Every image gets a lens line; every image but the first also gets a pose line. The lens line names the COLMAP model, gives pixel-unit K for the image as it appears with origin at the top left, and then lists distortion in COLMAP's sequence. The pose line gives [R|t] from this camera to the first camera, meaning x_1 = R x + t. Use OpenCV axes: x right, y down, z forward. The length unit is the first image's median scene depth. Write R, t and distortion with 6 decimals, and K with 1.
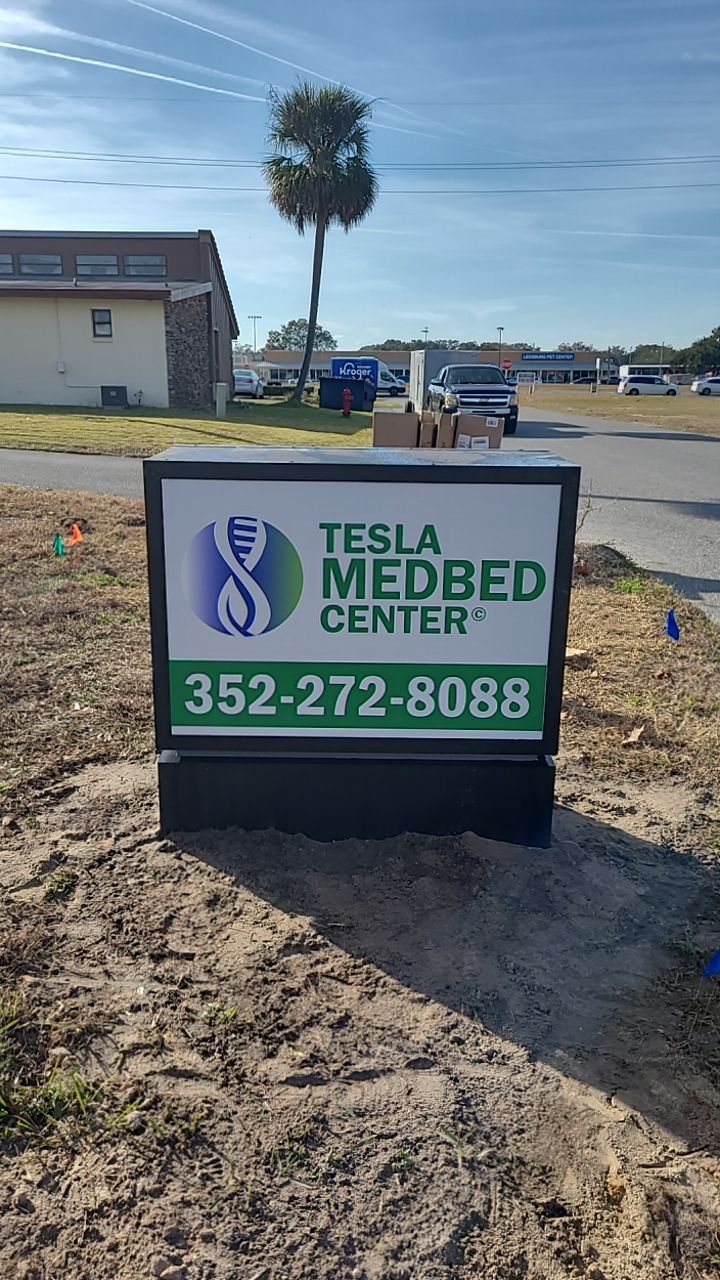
lens RADIAL K [[961.5, 0, 372.0], [0, 961.5, 639.3], [0, 0, 1]] dist [0.037394, -0.001050]
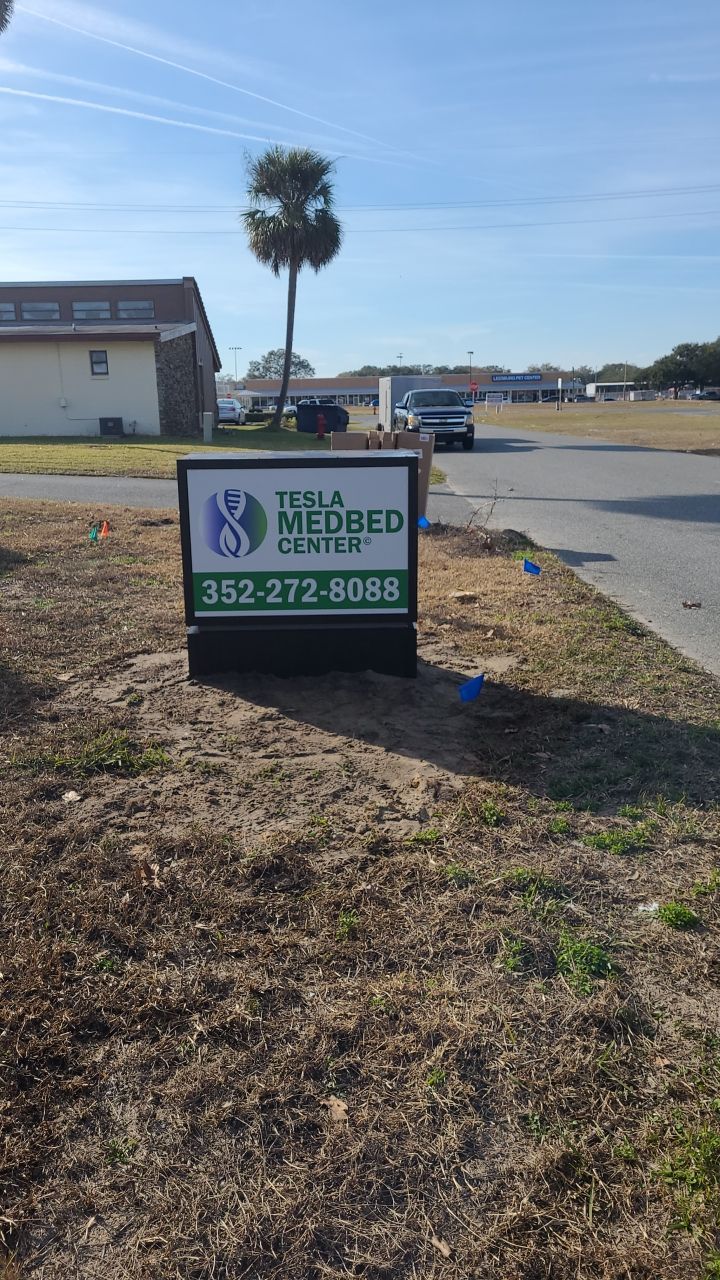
lens RADIAL K [[966.3, 0, 377.1], [0, 966.3, 615.8], [0, 0, 1]] dist [0.035049, -0.006218]
pose [[0.999334, -0.032352, 0.016895, 0.089841], [0.033104, 0.998378, -0.046327, 0.185976], [-0.015369, 0.046855, 0.998783, -0.737994]]
